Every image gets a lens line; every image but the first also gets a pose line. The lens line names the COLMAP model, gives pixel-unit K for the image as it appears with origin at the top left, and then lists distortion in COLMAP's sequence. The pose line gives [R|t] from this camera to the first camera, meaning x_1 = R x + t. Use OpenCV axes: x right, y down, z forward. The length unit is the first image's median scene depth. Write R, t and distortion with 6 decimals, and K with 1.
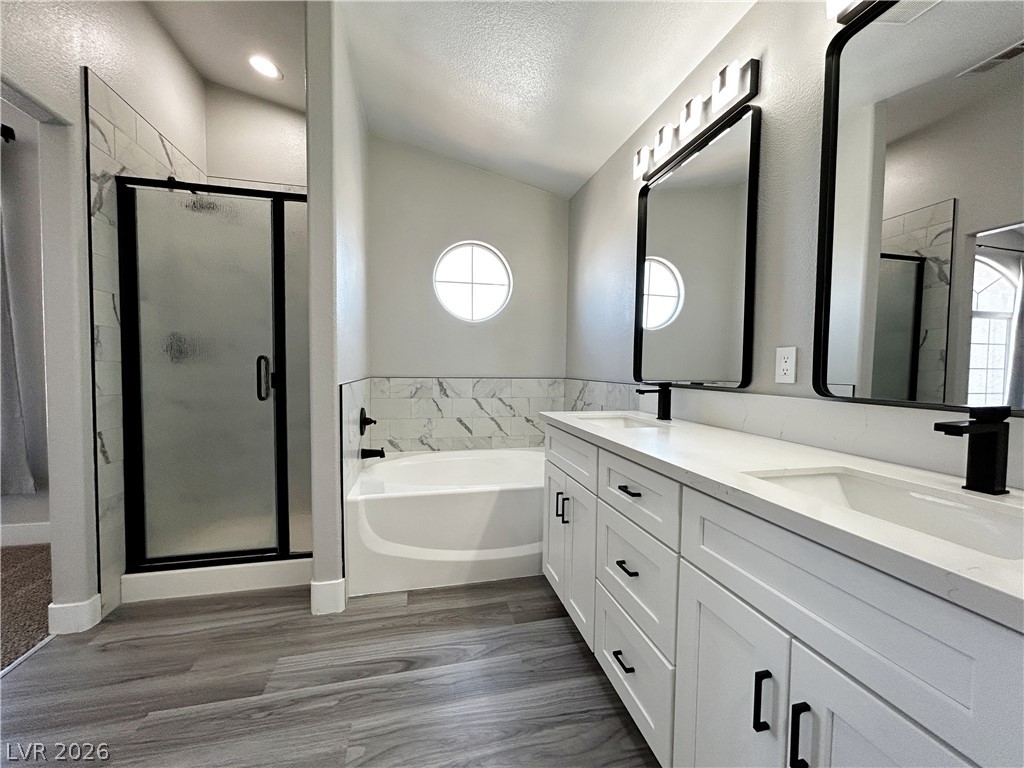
lens RADIAL K [[405.1, 0, 512.0], [0, 405.1, 384.0], [0, 0, 1]] dist [-0.000268, -0.000002]
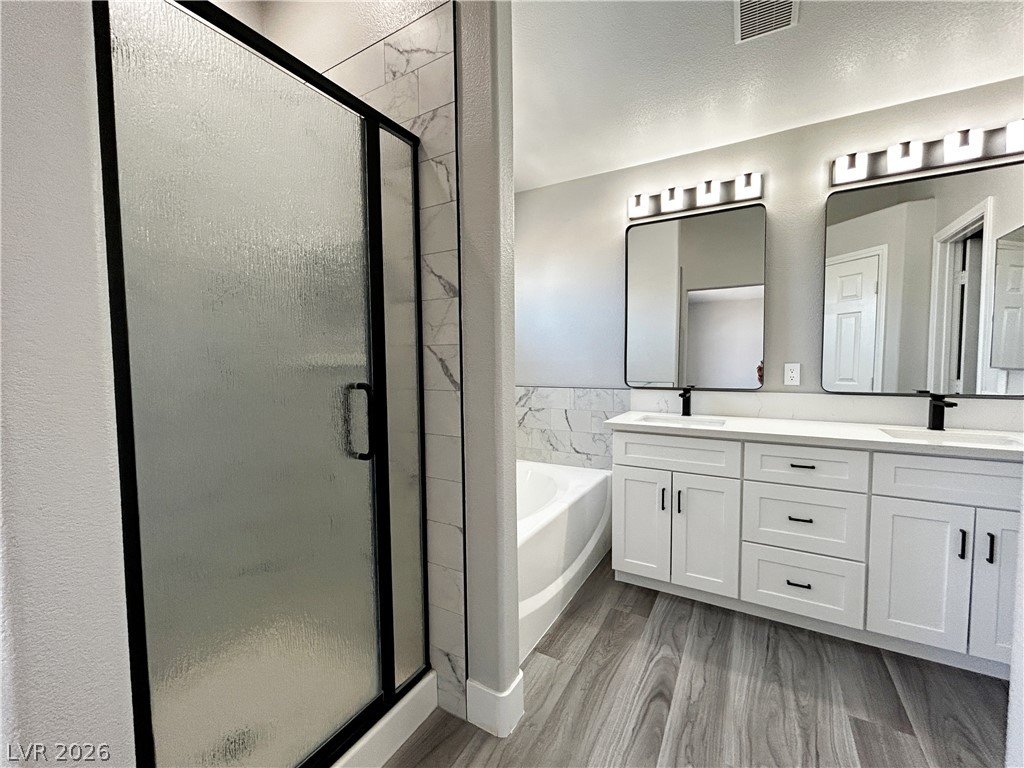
lens RADIAL K [[419.6, 0, 506.6], [0, 419.6, 383.5], [0, 0, 1]] dist [-0.001297, -0.000032]
pose [[0.692320, -0.056552, 0.719371, -1.106271], [0.048044, 0.998325, 0.032244, -0.096727], [-0.719989, 0.012238, 0.693878, 0.524416]]
